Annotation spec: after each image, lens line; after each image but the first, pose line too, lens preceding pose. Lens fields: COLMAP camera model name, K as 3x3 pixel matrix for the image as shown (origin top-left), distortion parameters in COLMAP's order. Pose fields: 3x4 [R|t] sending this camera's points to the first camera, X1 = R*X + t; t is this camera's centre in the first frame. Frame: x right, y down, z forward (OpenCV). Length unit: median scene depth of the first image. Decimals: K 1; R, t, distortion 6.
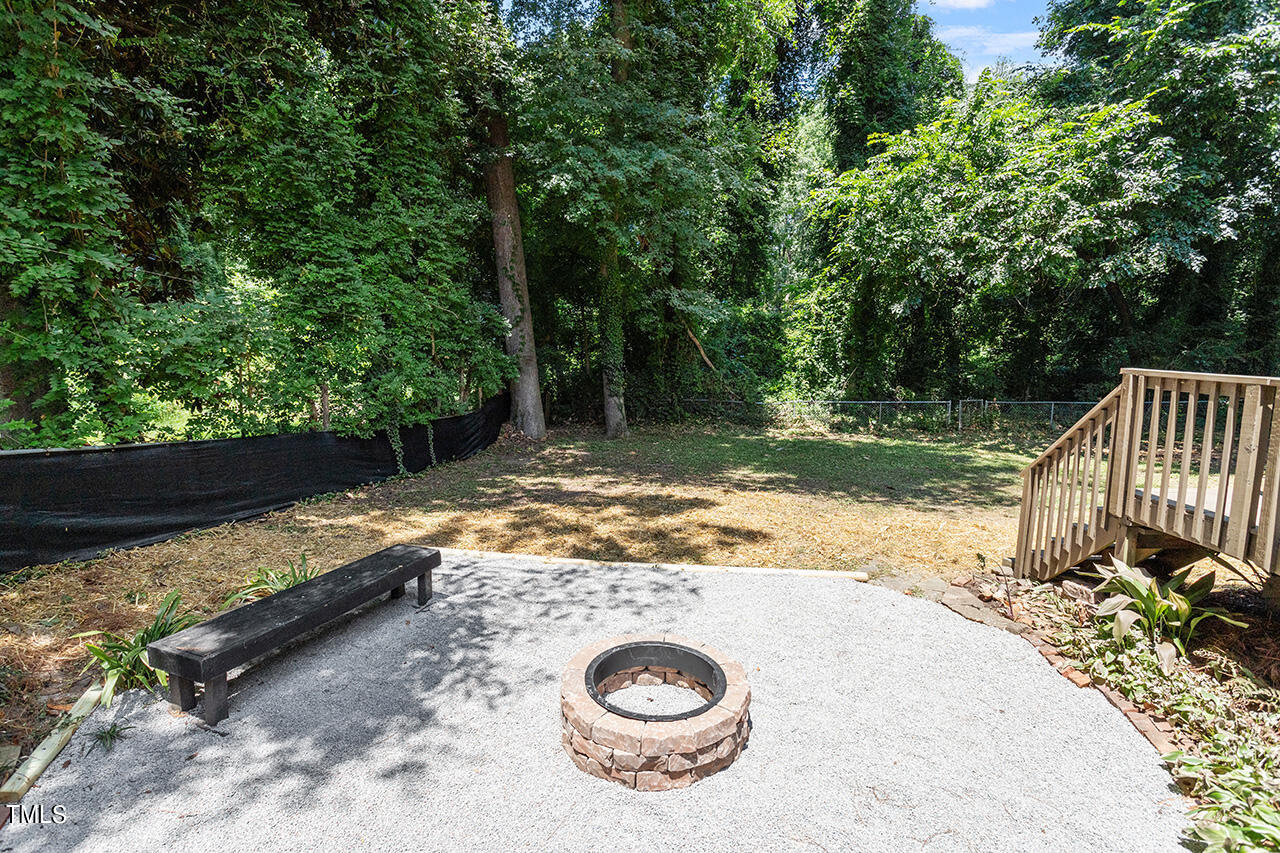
lens RADIAL K [[604.9, 0, 640.0], [0, 604.9, 426.5], [0, 0, 1]] dist [0.000899, 0.000240]
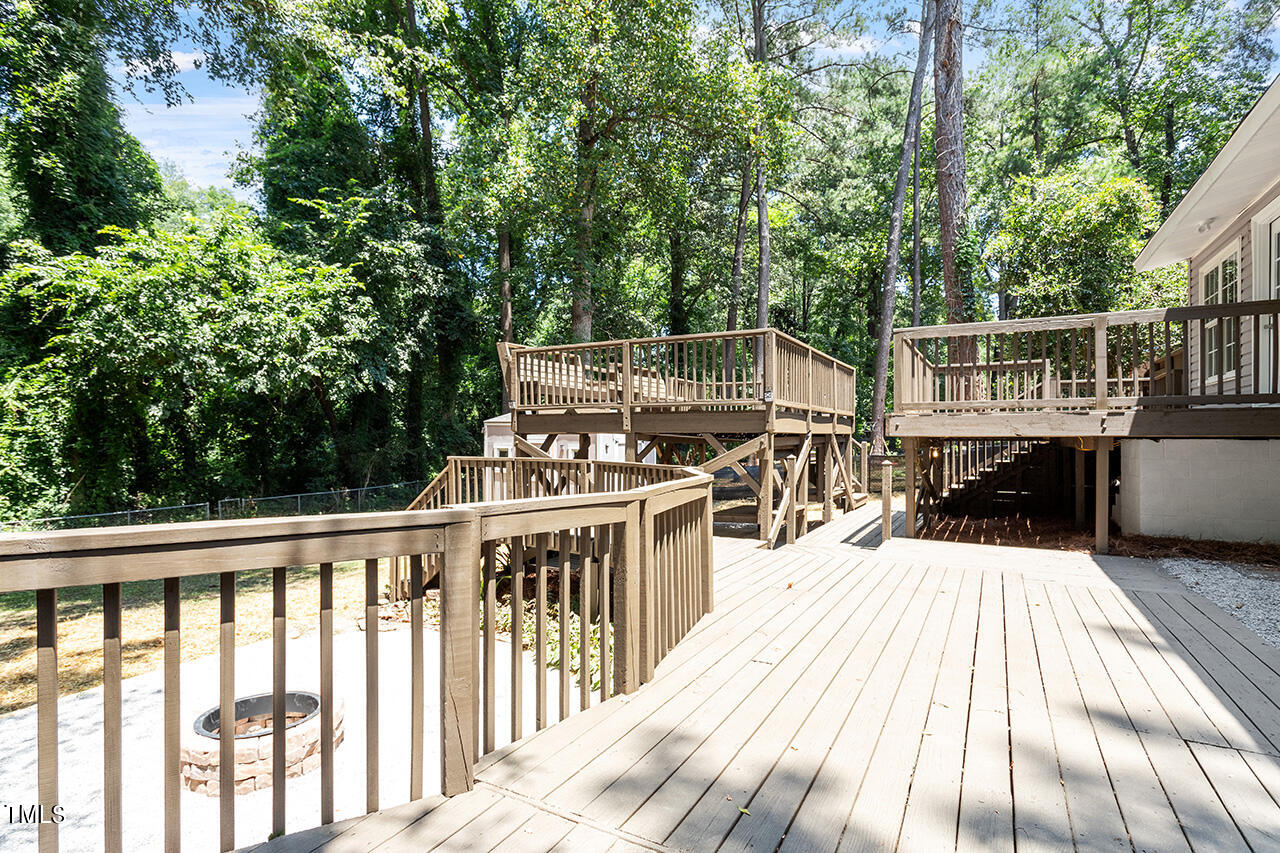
lens RADIAL K [[604.9, 0, 640.0], [0, 604.9, 426.5], [0, 0, 1]] dist [0.000899, 0.000240]
pose [[0.379498, 0.013009, 0.925101, -0.175139], [0.140237, 0.987539, -0.071415, 0.006470], [-0.914503, 0.156835, 0.372944, -0.053930]]
